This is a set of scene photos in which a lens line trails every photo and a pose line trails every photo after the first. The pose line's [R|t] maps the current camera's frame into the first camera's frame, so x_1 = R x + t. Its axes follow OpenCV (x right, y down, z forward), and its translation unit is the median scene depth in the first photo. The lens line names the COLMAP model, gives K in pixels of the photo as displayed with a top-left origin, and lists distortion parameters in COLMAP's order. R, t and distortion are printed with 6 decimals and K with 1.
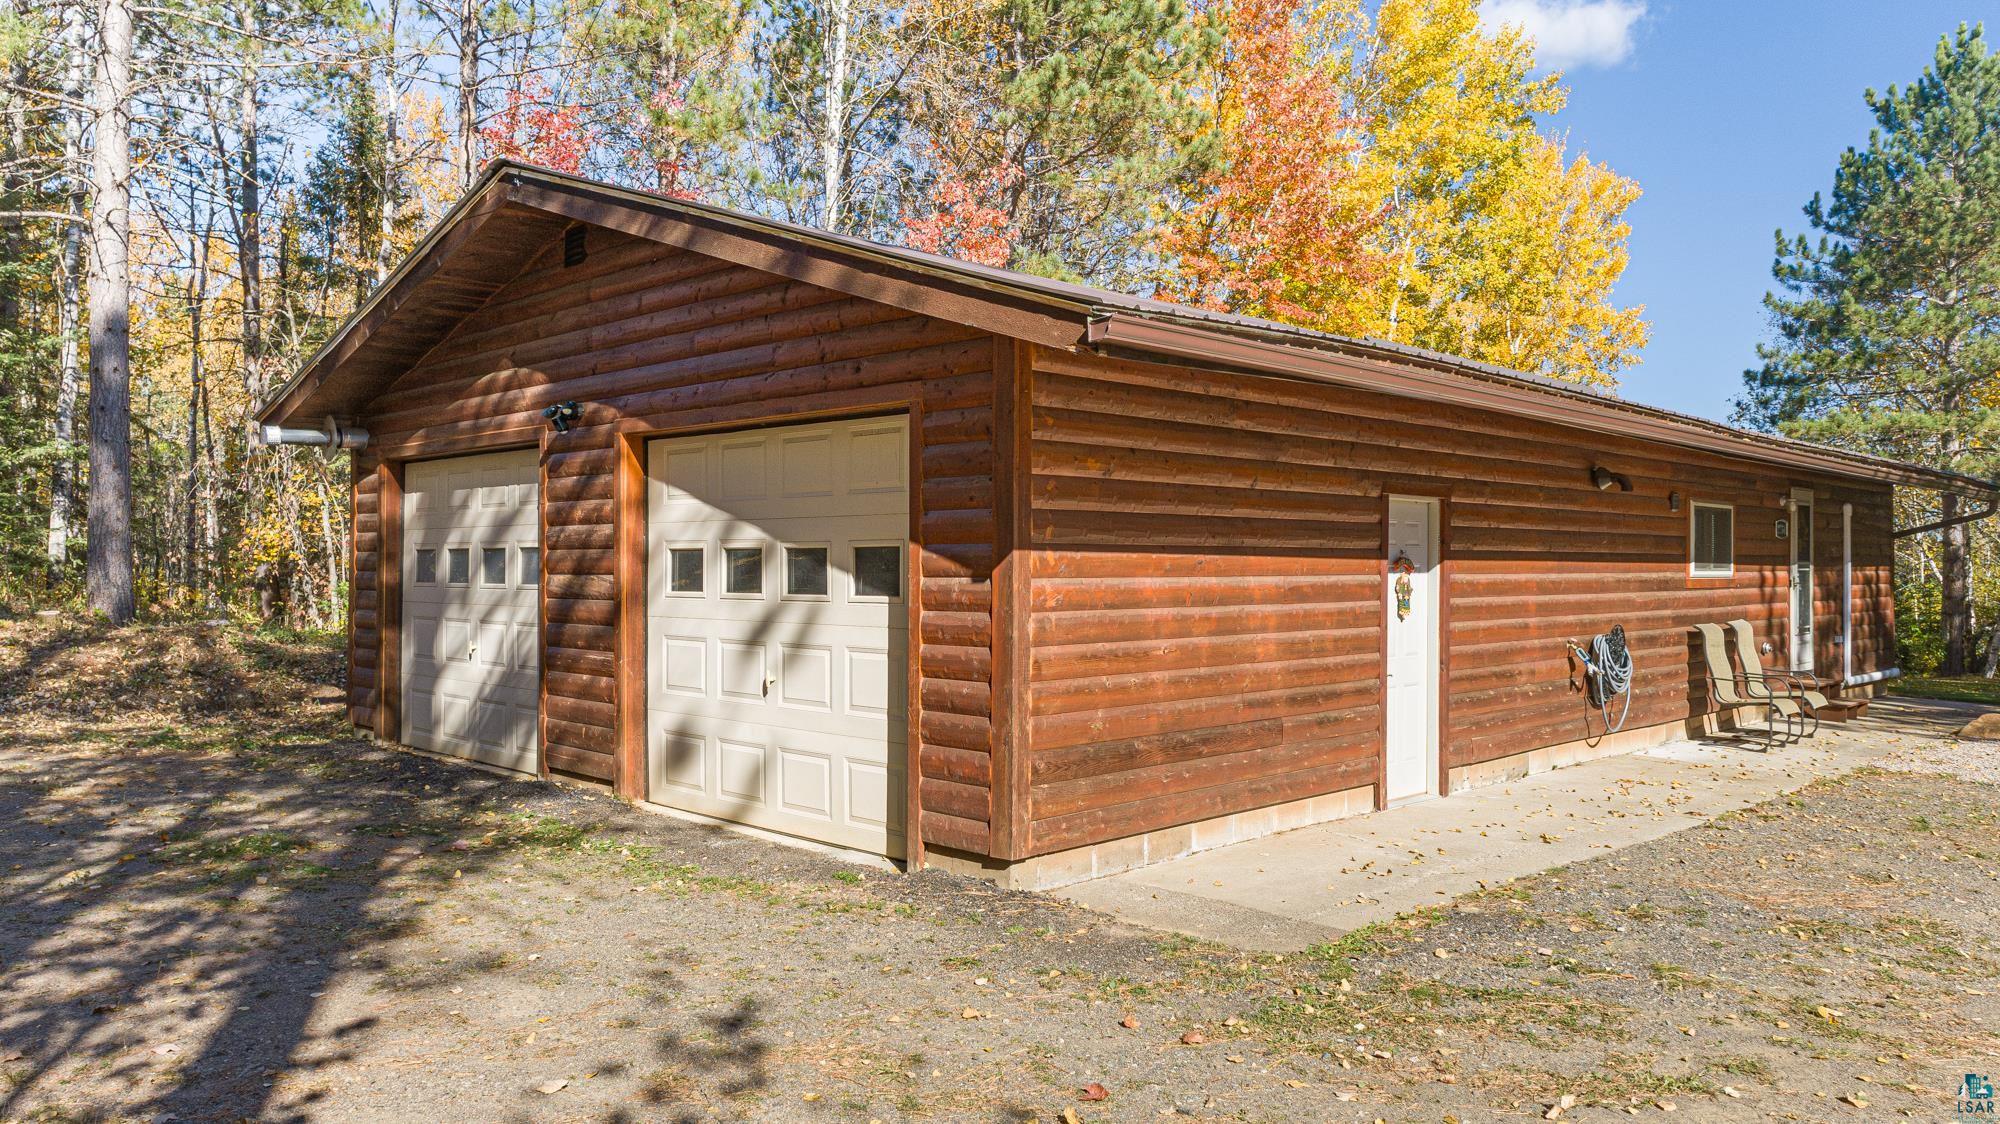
lens RADIAL K [[1372.6, 0, 1000.0], [0, 1372.6, 562.0], [0, 0, 1]] dist [0.008152, 0.001669]
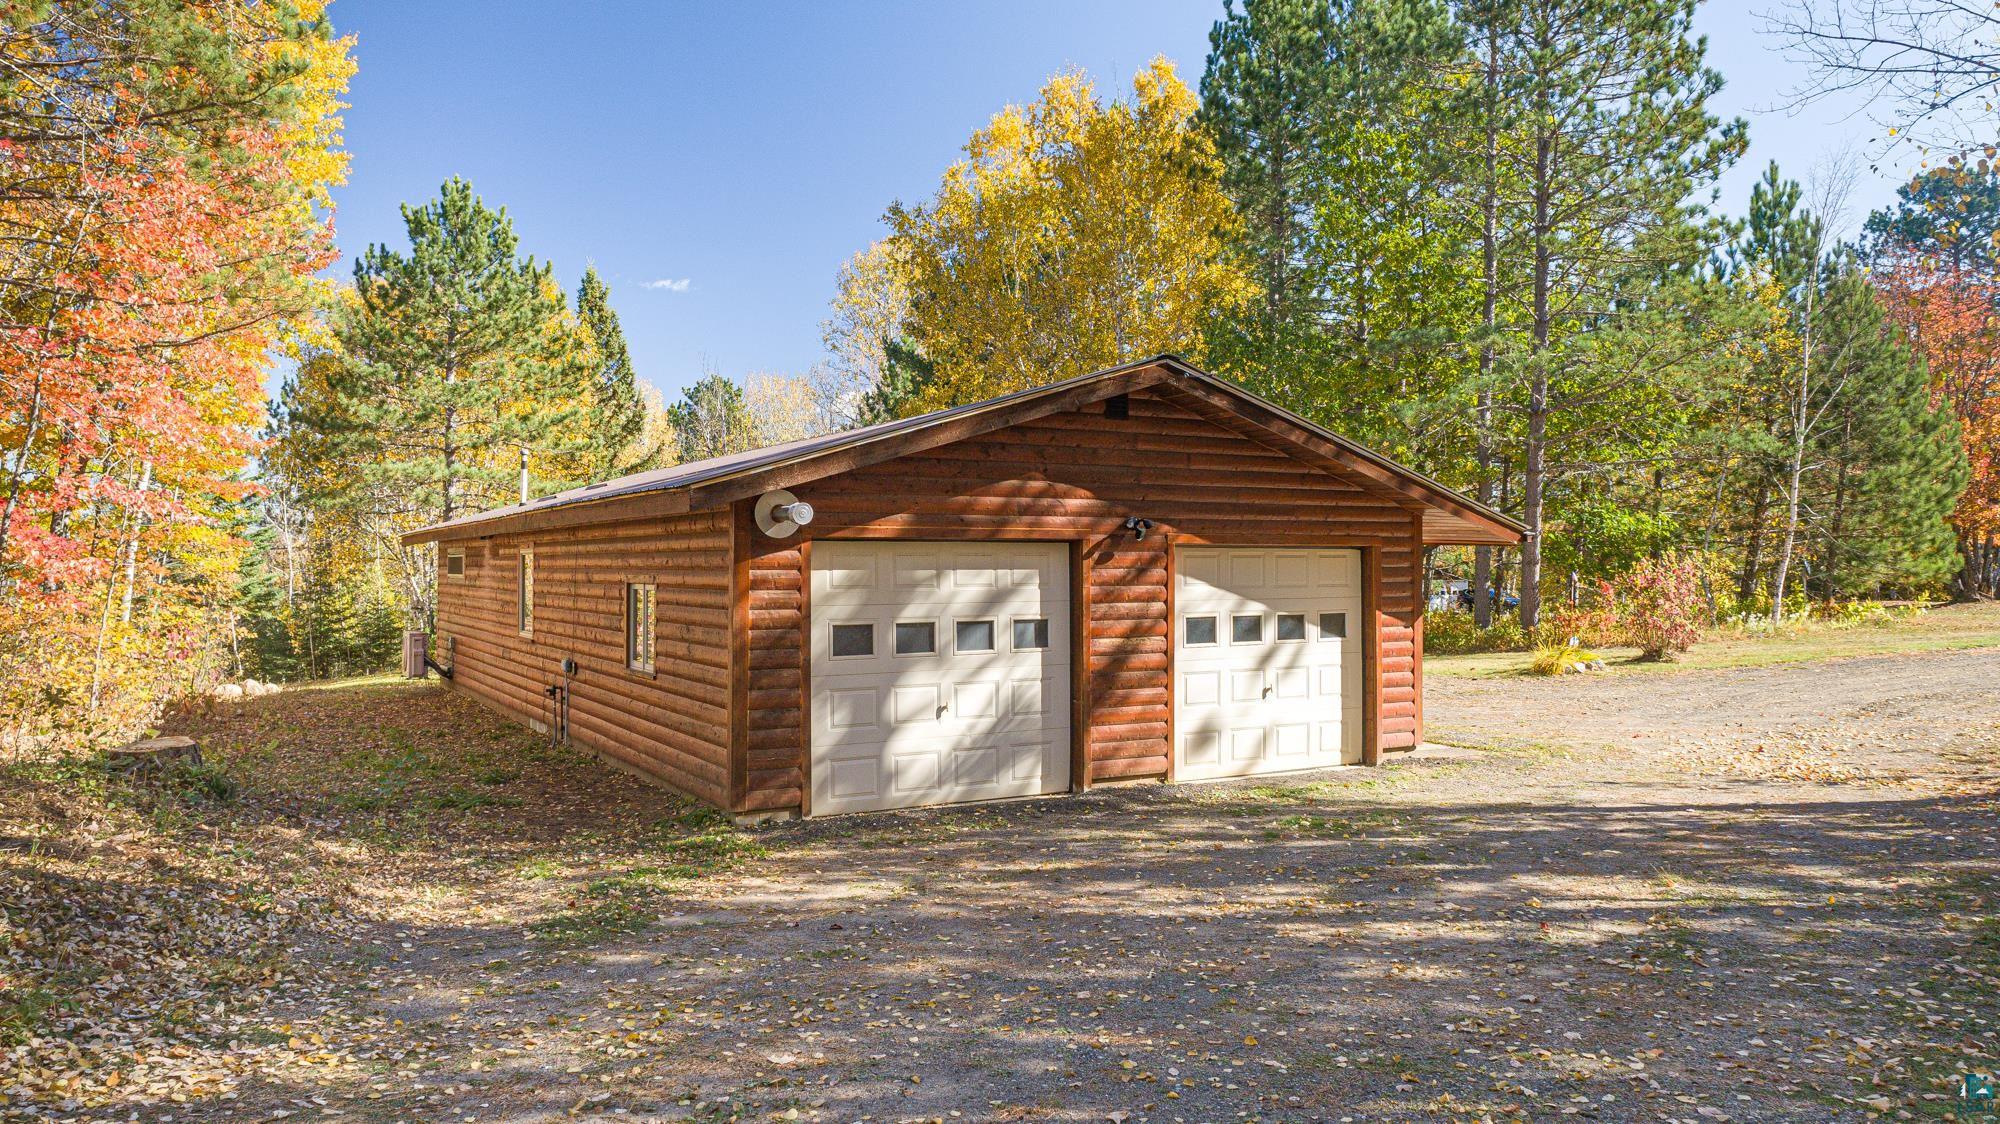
lens RADIAL K [[1372.6, 0, 1000.0], [0, 1372.6, 562.0], [0, 0, 1]] dist [0.008152, 0.001669]
pose [[0.249384, 0.004692, 0.968393, -1.771214], [0.004969, 0.999969, -0.006124, -0.062890], [-0.968392, 0.006339, 0.249353, 0.790214]]
